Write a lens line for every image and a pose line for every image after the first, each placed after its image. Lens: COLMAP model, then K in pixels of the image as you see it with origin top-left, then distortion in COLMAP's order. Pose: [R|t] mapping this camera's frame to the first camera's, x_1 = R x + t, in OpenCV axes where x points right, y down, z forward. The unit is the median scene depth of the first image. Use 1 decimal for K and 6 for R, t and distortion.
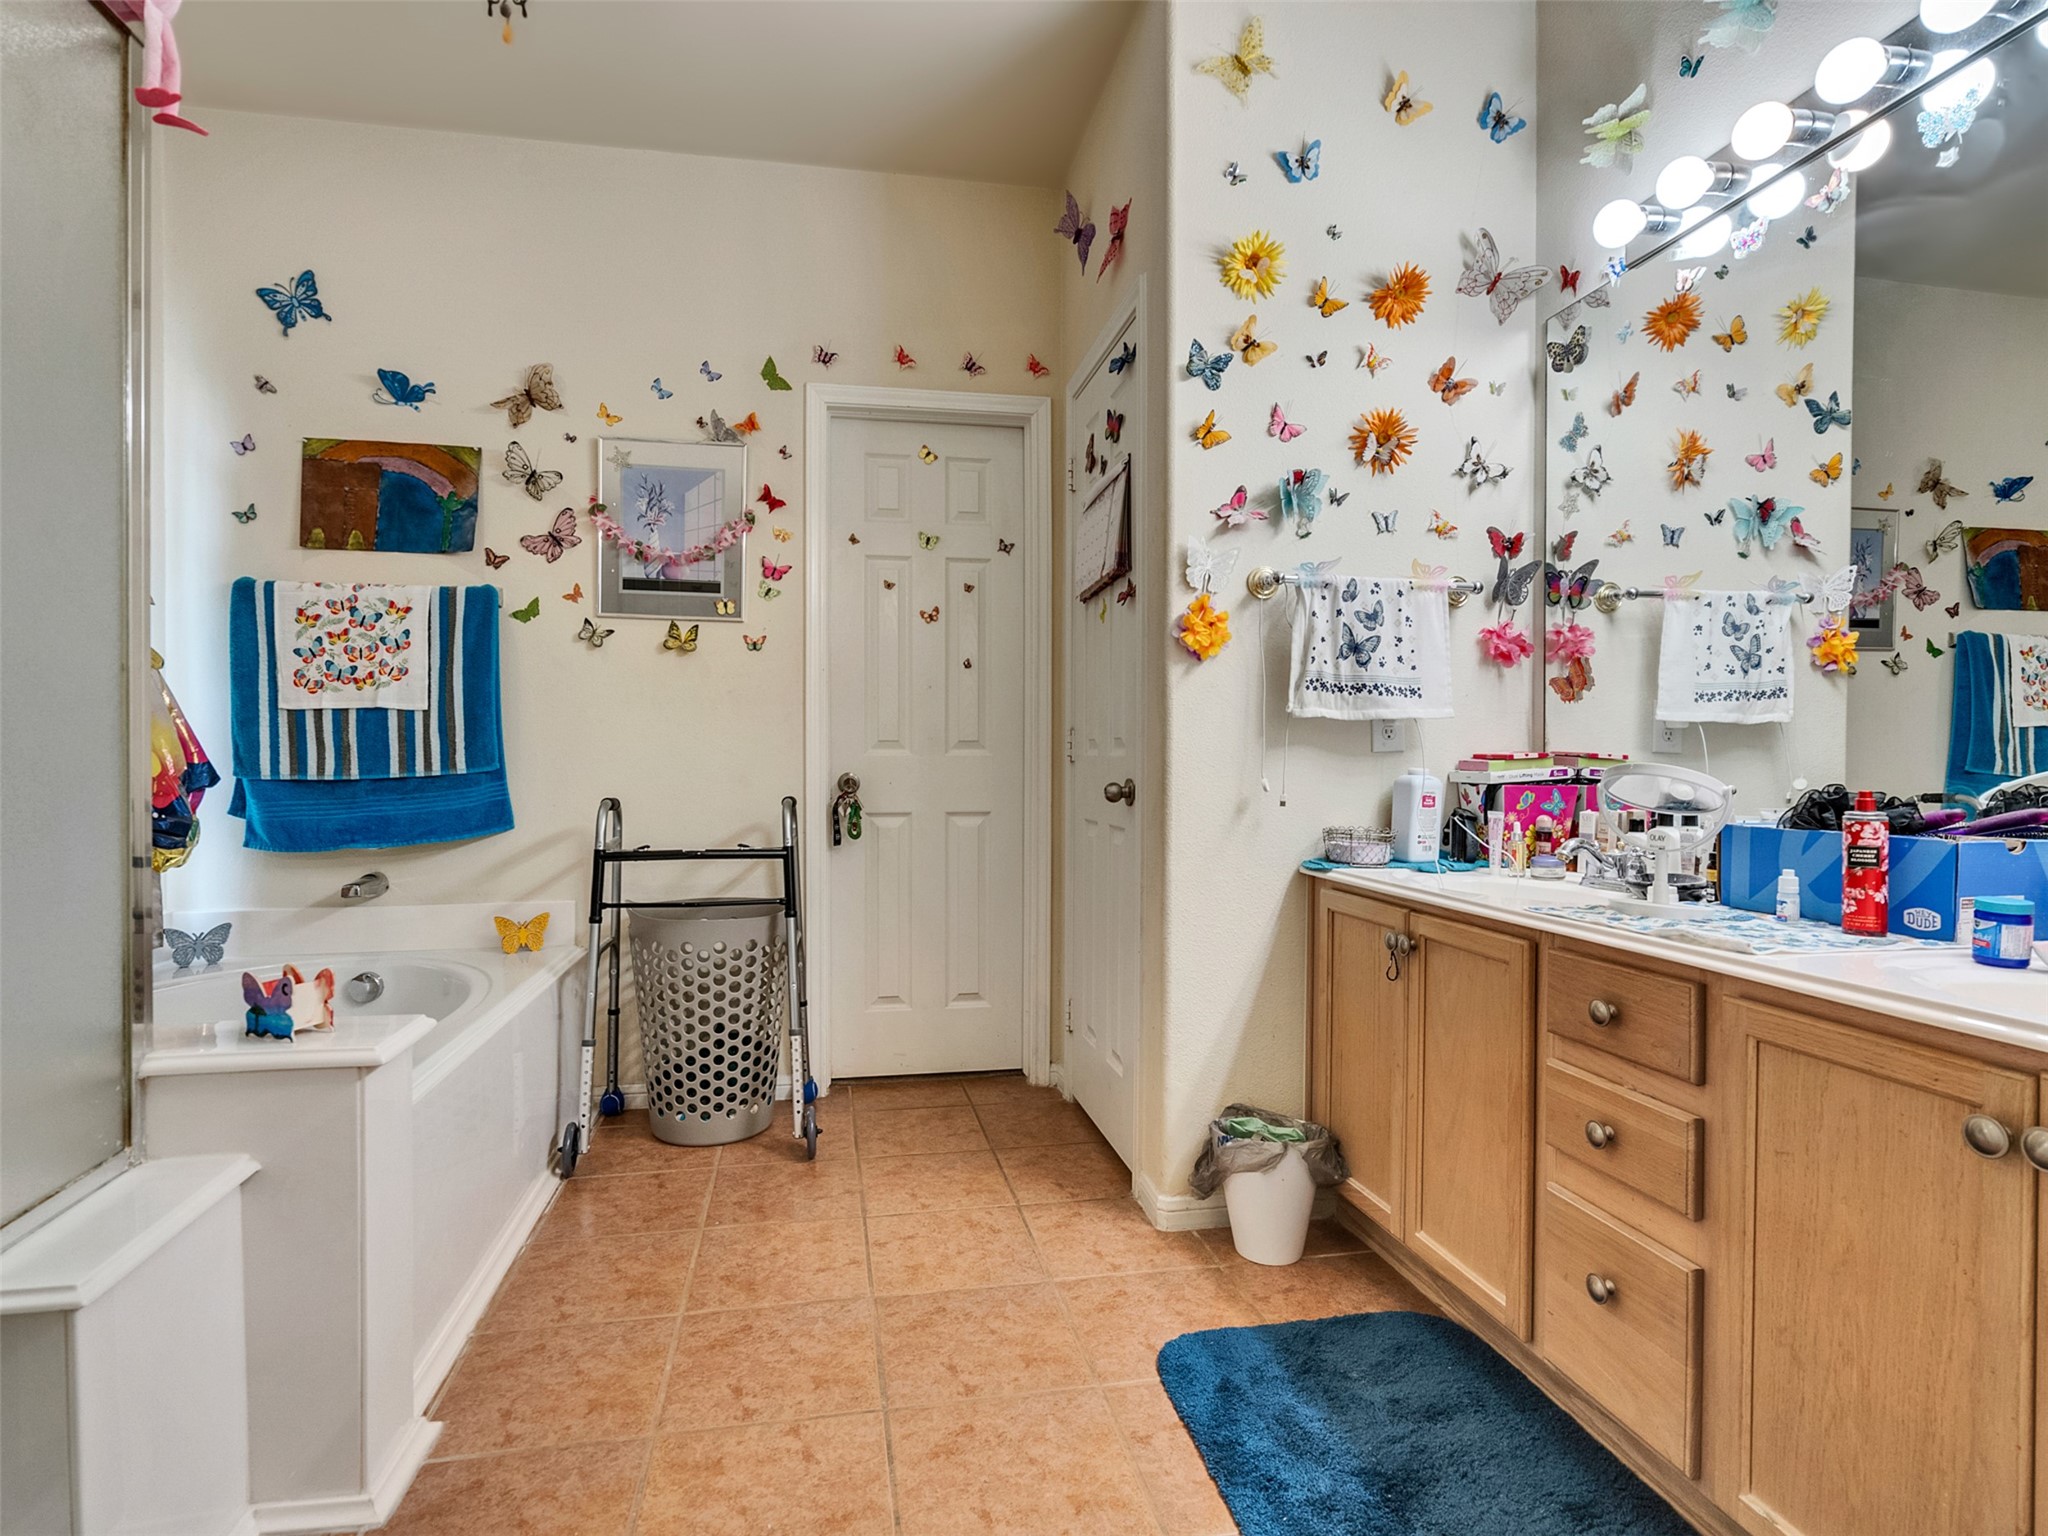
lens RADIAL K [[1048.6, 0, 1007.7], [0, 1048.6, 766.6], [0, 0, 1]] dist [-0.006405, 0.004734]
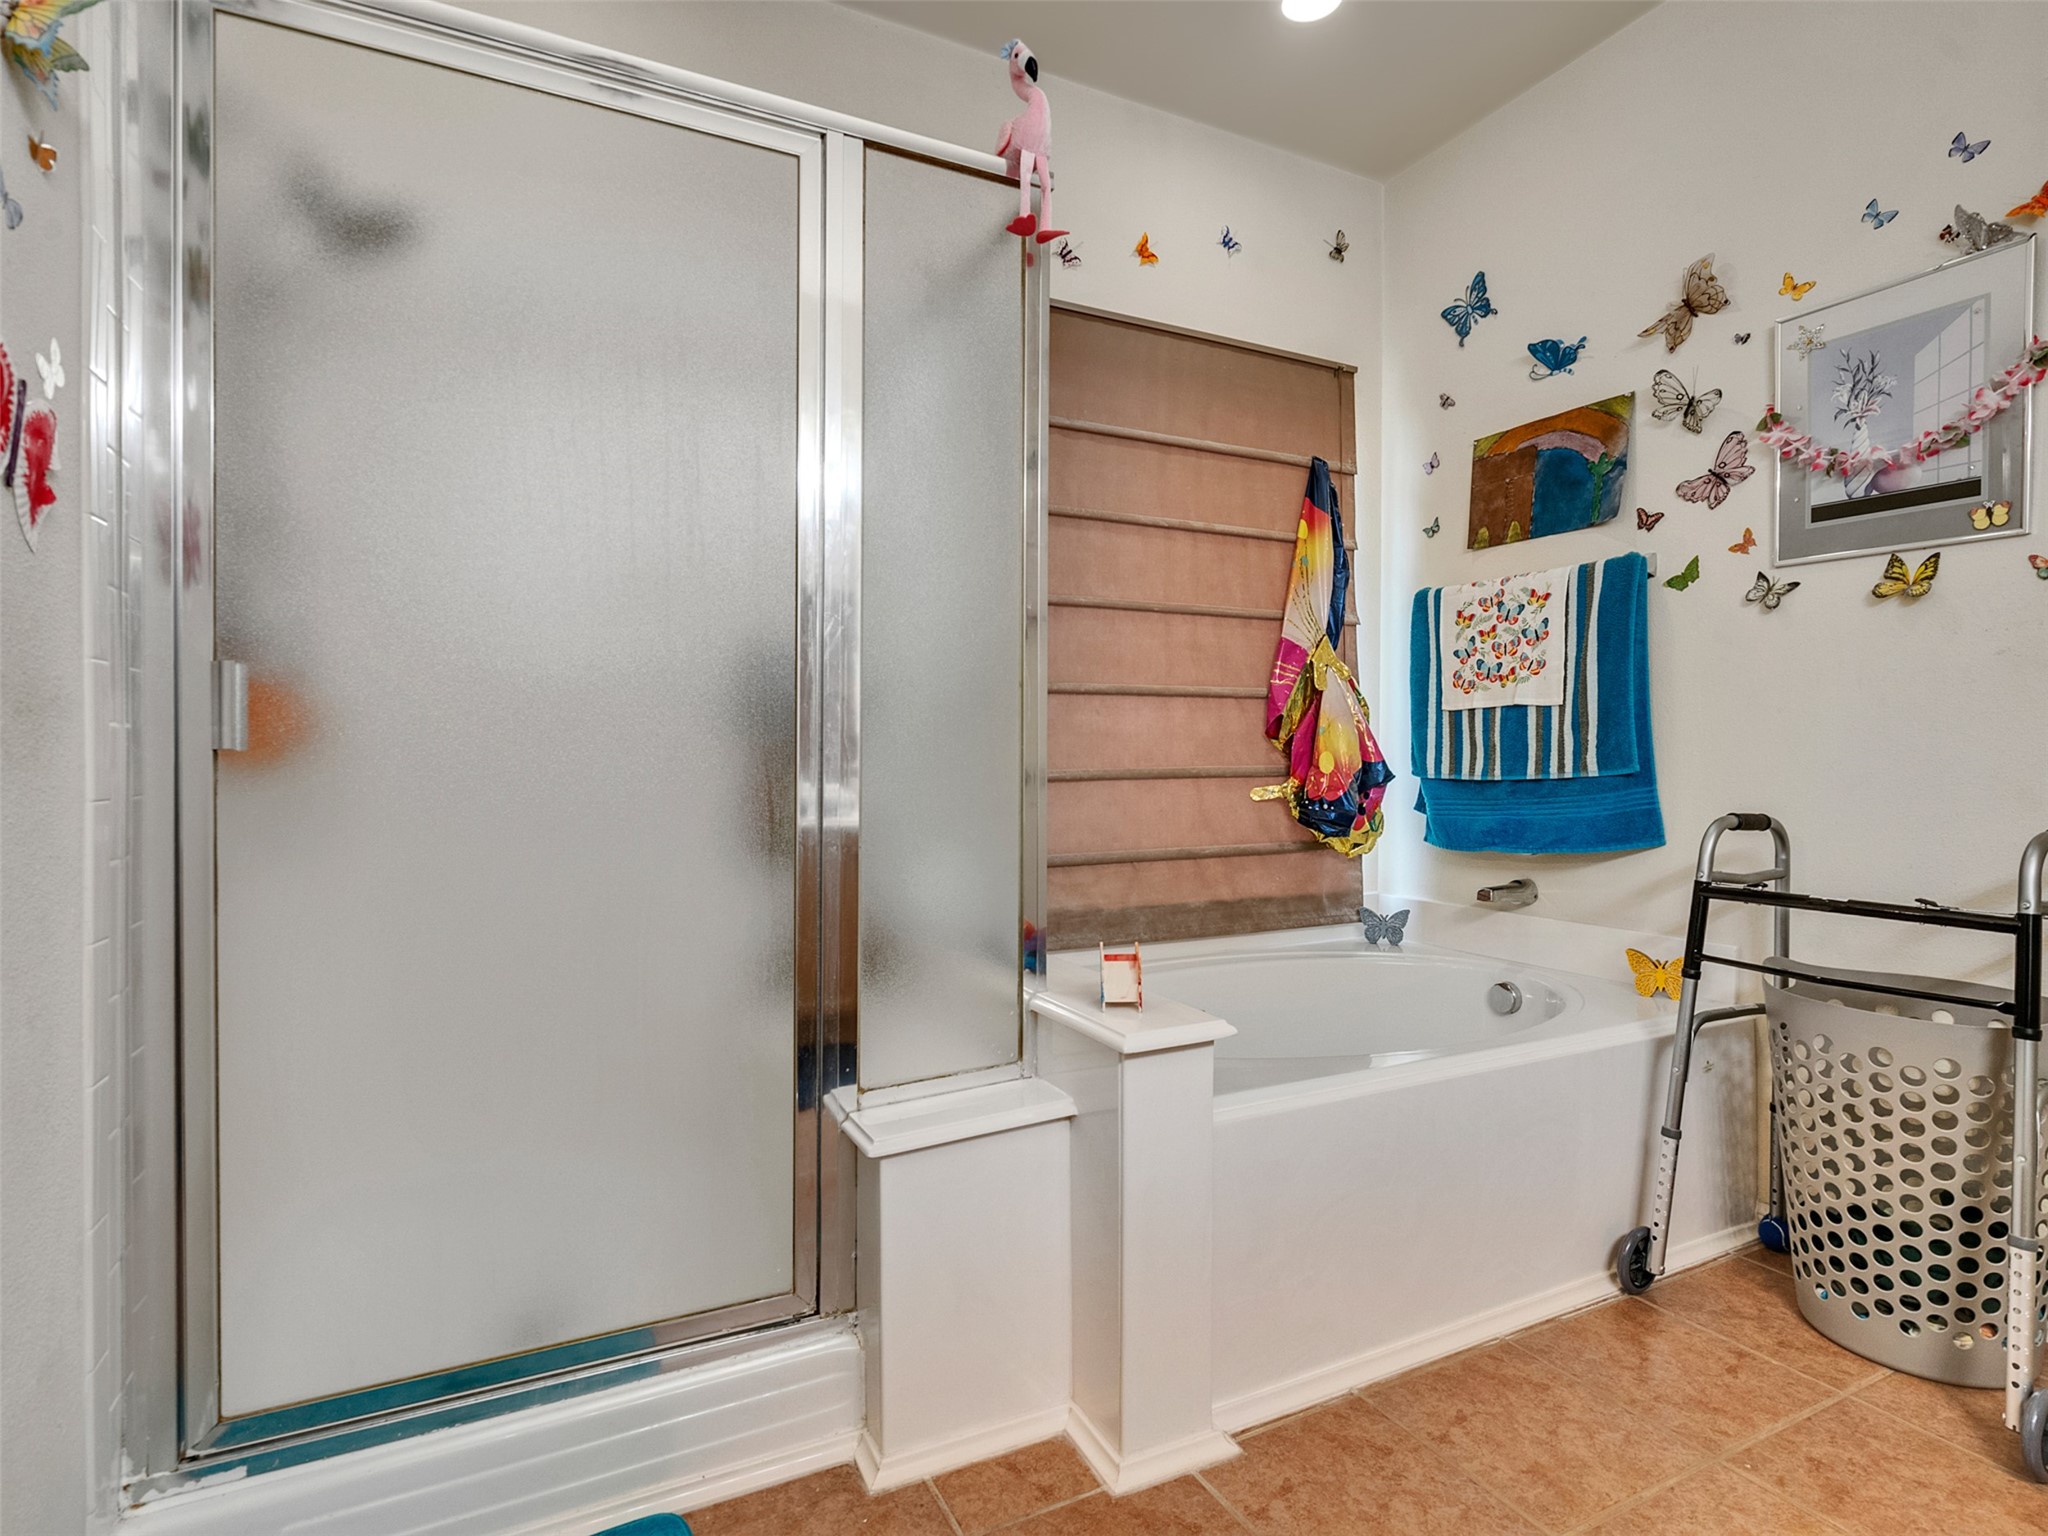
lens RADIAL K [[1048.6, 0, 1017.4], [0, 1048.6, 766.8], [0, 0, 1]] dist [-0.006405, 0.004734]
pose [[0.275716, 0.010962, -0.961177, 0.179334], [-0.010117, 0.999913, 0.008501, -0.003874], [0.961186, 0.007380, 0.275803, 0.299840]]
